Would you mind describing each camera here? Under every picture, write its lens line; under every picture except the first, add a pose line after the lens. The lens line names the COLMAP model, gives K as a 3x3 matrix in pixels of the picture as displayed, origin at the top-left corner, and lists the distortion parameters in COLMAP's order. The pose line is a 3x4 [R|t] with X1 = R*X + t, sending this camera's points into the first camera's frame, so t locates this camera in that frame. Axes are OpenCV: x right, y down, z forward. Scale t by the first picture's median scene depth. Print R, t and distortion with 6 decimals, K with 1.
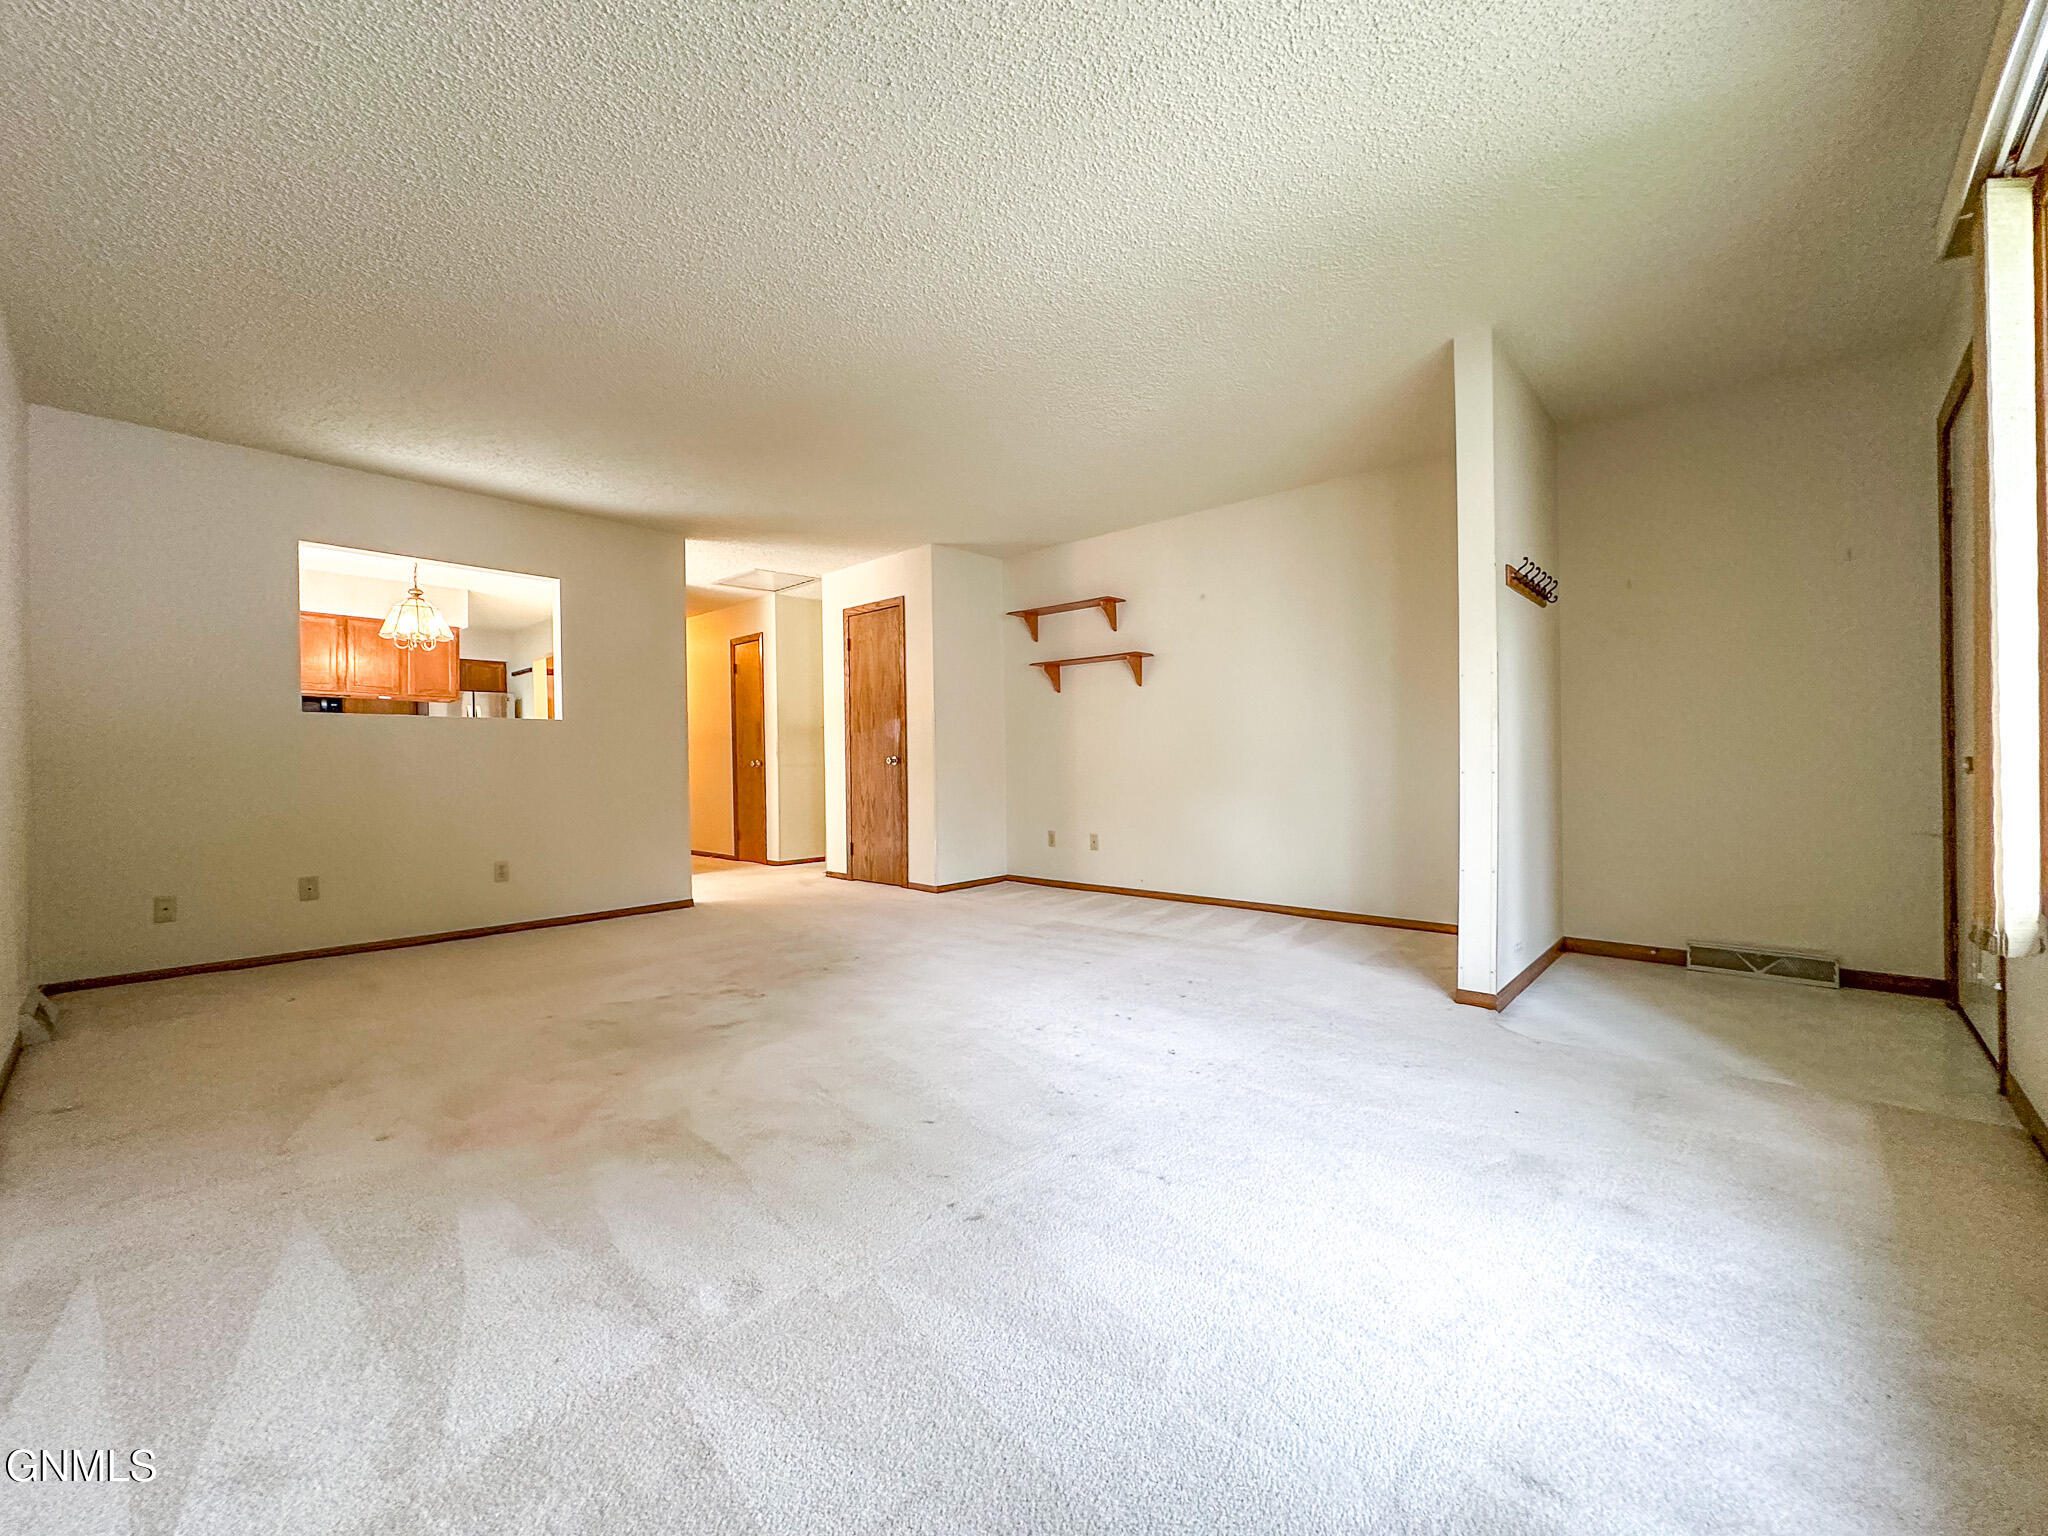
lens RADIAL K [[828.4, 0, 1024.3], [0, 828.4, 762.4], [0, 0, 1]] dist [-0.002726, 0.000126]
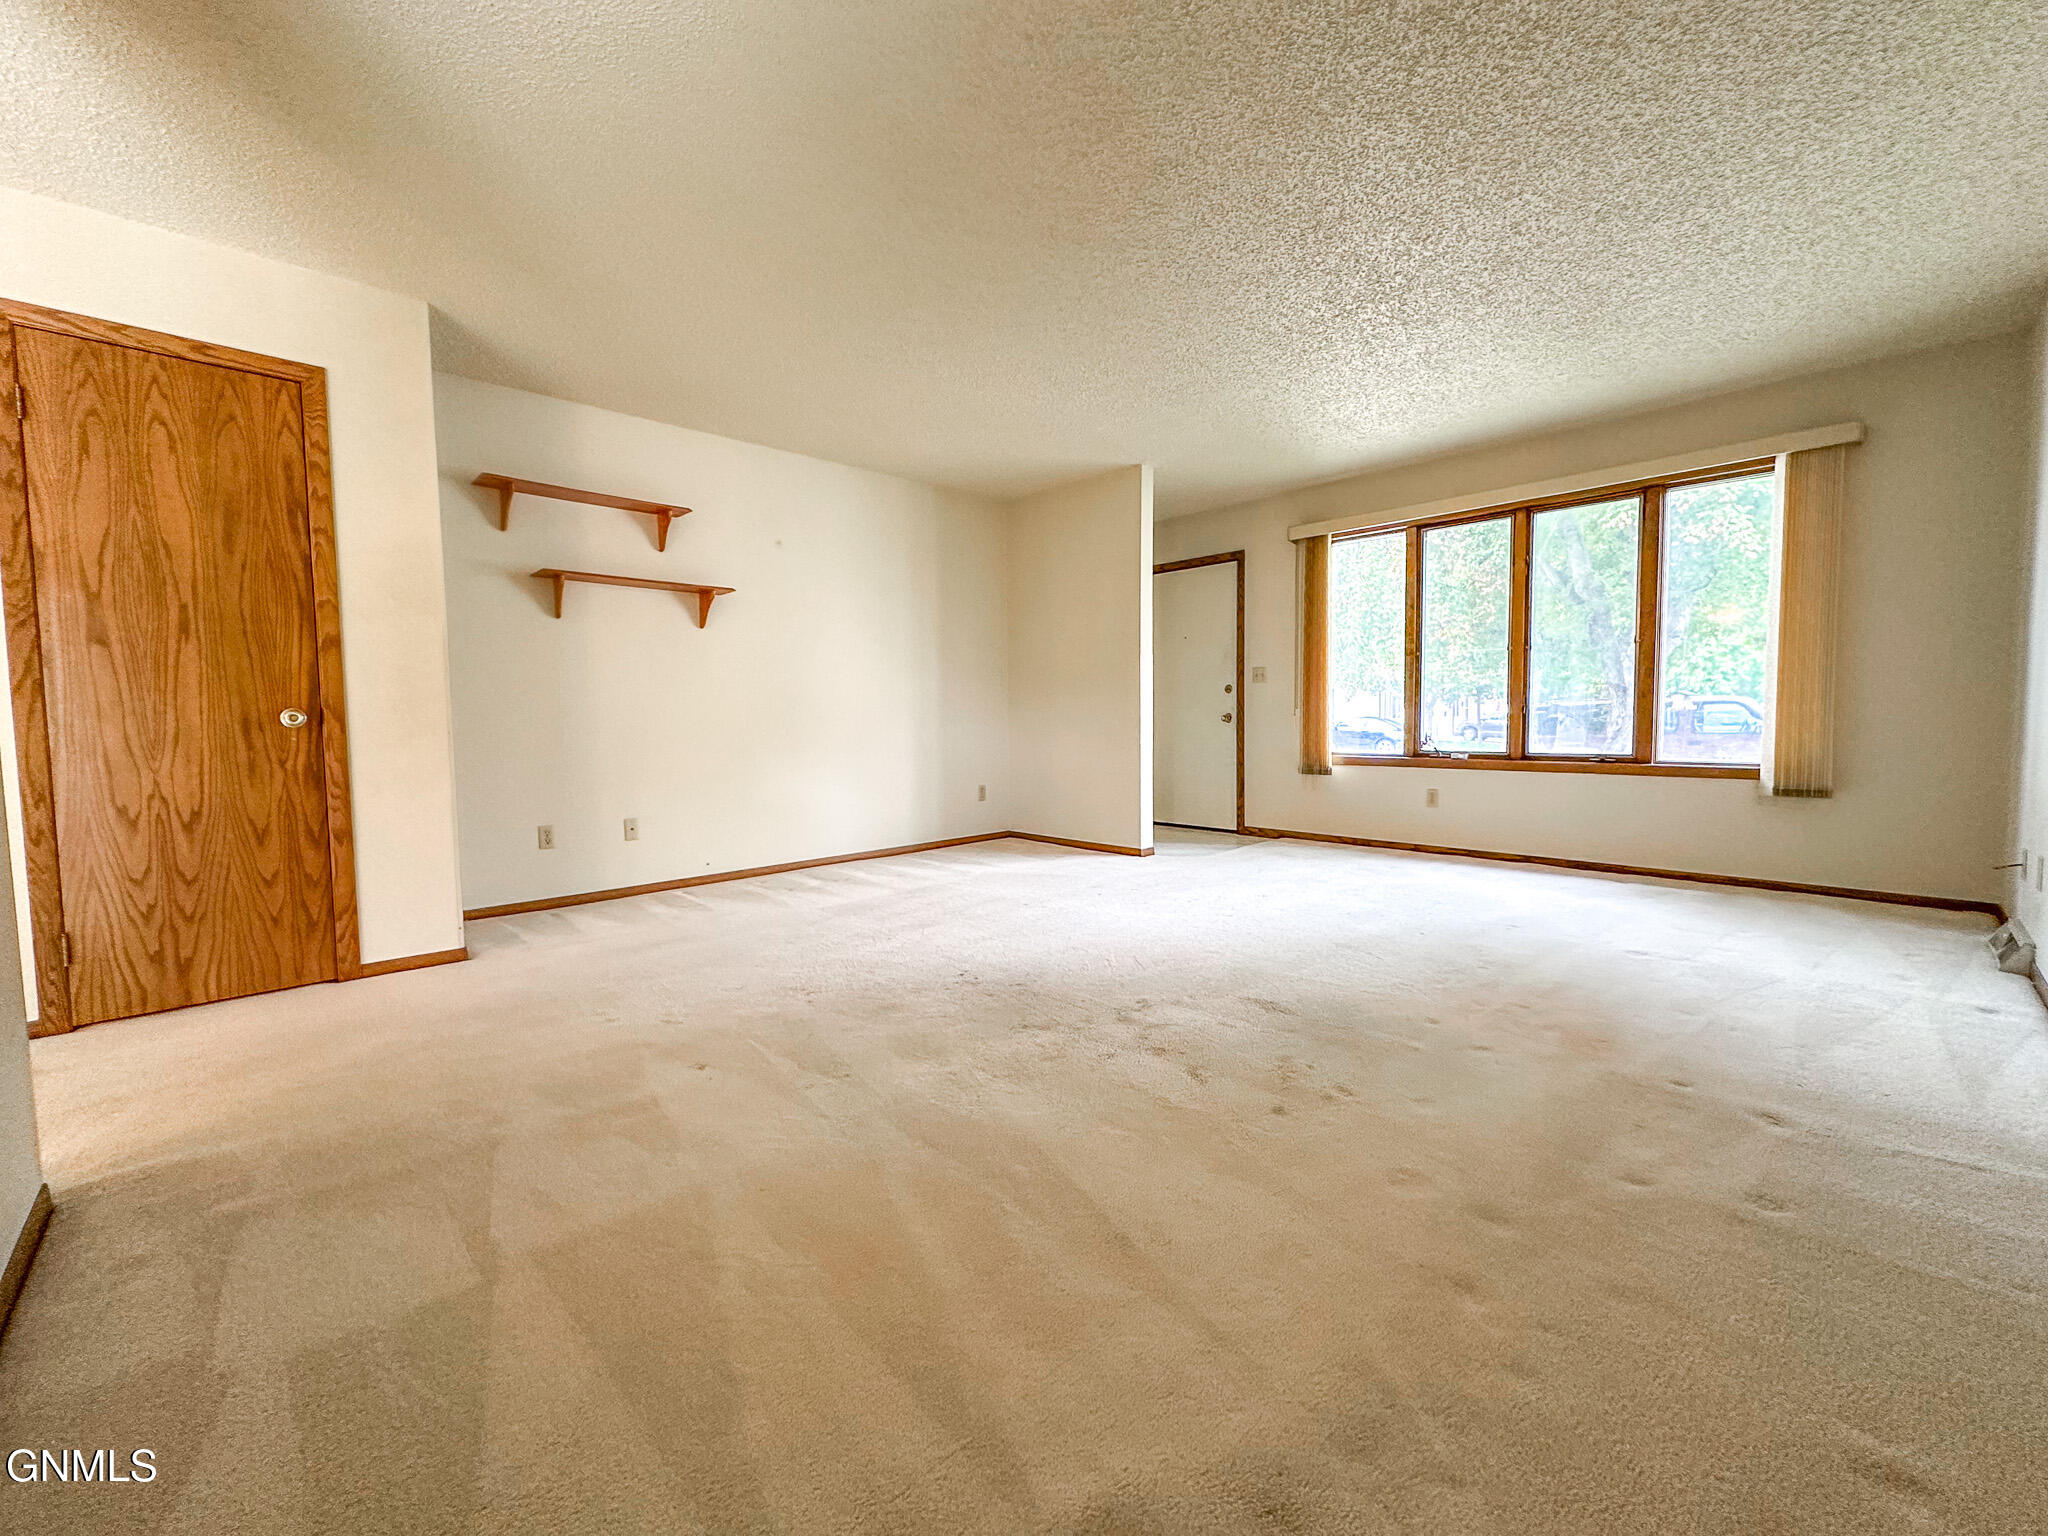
lens RADIAL K [[815.1, 0, 1024.0], [0, 815.1, 768.0], [0, 0, 1]] dist [-0.001127, -0.000142]
pose [[0.074506, -0.053300, 0.995795, -0.612269], [0.017500, 0.998487, 0.052135, 0.009301], [-0.997067, 0.013542, 0.075326, 0.590297]]
